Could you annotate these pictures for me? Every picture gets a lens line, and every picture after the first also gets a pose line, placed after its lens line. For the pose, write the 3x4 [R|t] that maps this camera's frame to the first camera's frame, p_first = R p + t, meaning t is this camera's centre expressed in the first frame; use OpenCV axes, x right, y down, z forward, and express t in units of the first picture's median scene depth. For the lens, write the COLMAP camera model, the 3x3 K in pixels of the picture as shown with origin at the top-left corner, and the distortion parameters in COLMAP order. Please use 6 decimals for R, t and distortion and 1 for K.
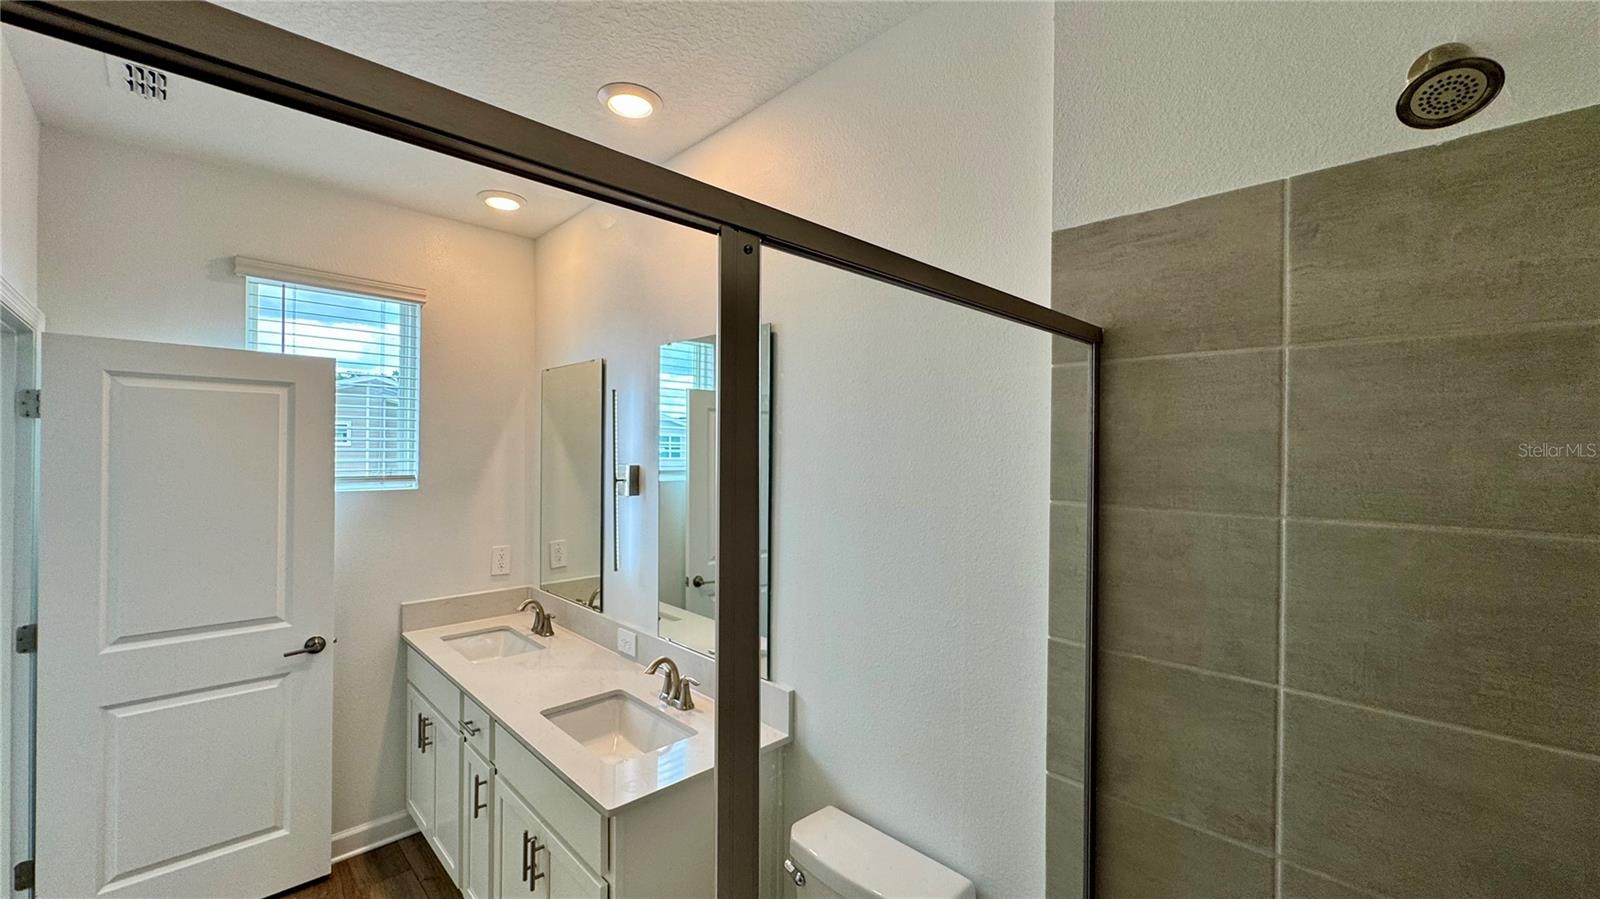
lens RADIAL K [[640.6, 0, 798.3], [0, 640.6, 446.8], [0, 0, 1]] dist [-0.003101, -0.000160]
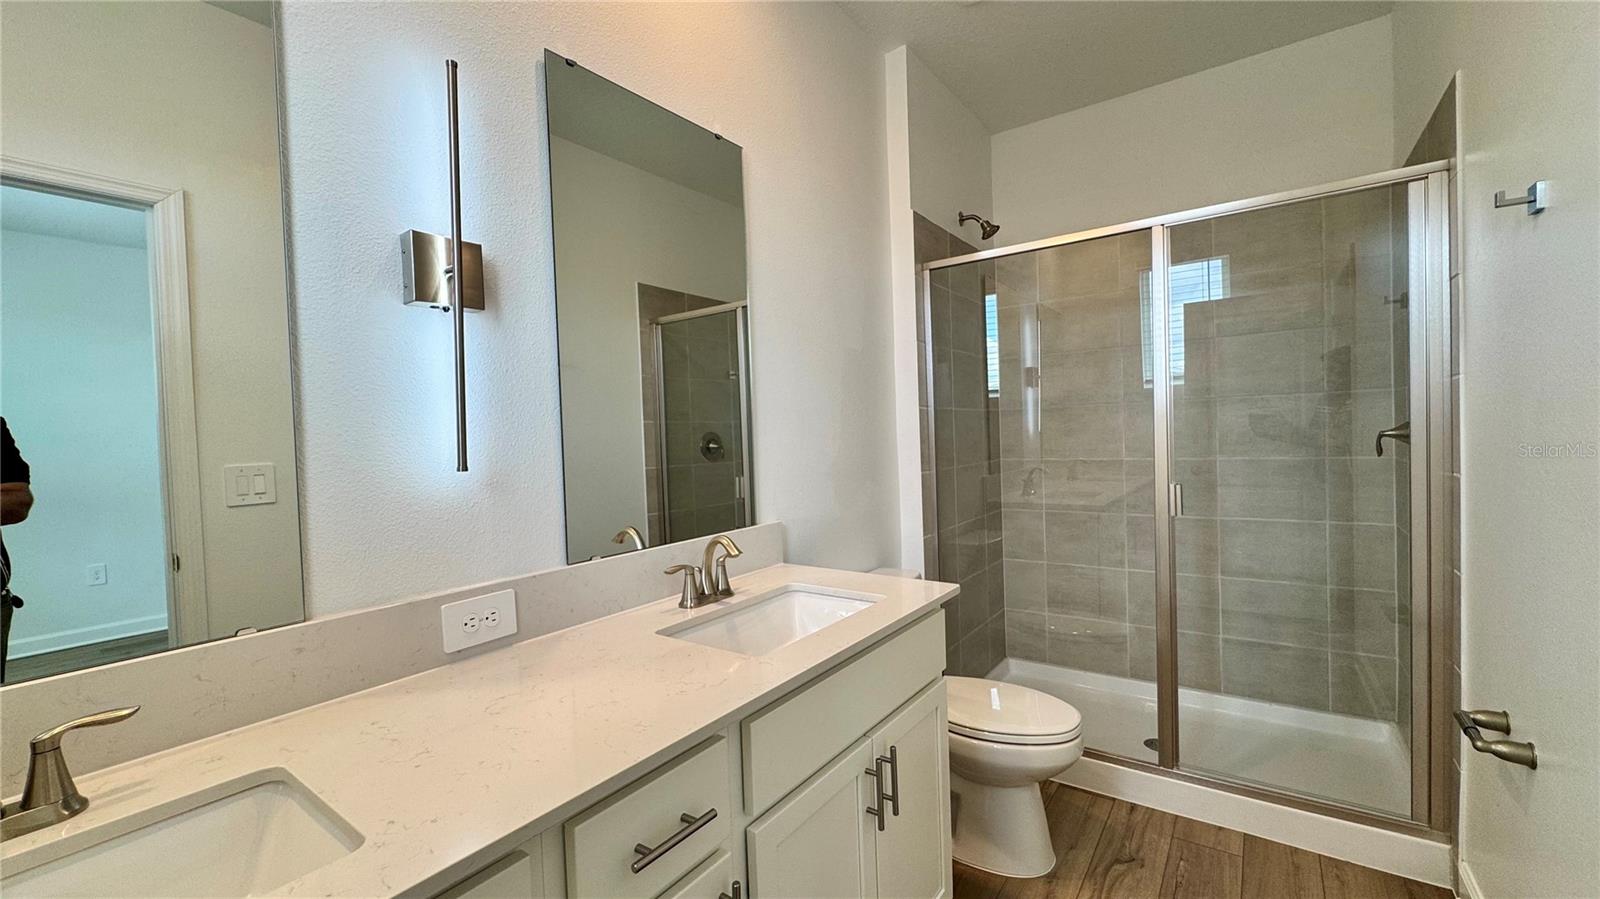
lens RADIAL K [[642.2, 0, 800.0], [0, 642.2, 449.5], [0, 0, 1]] dist [-0.002591, 0.000128]
pose [[-0.175295, -0.027269, 0.984138, -0.785100], [0.027985, 0.999074, 0.032668, 0.177004], [-0.984118, 0.033267, -0.174370, 0.870966]]
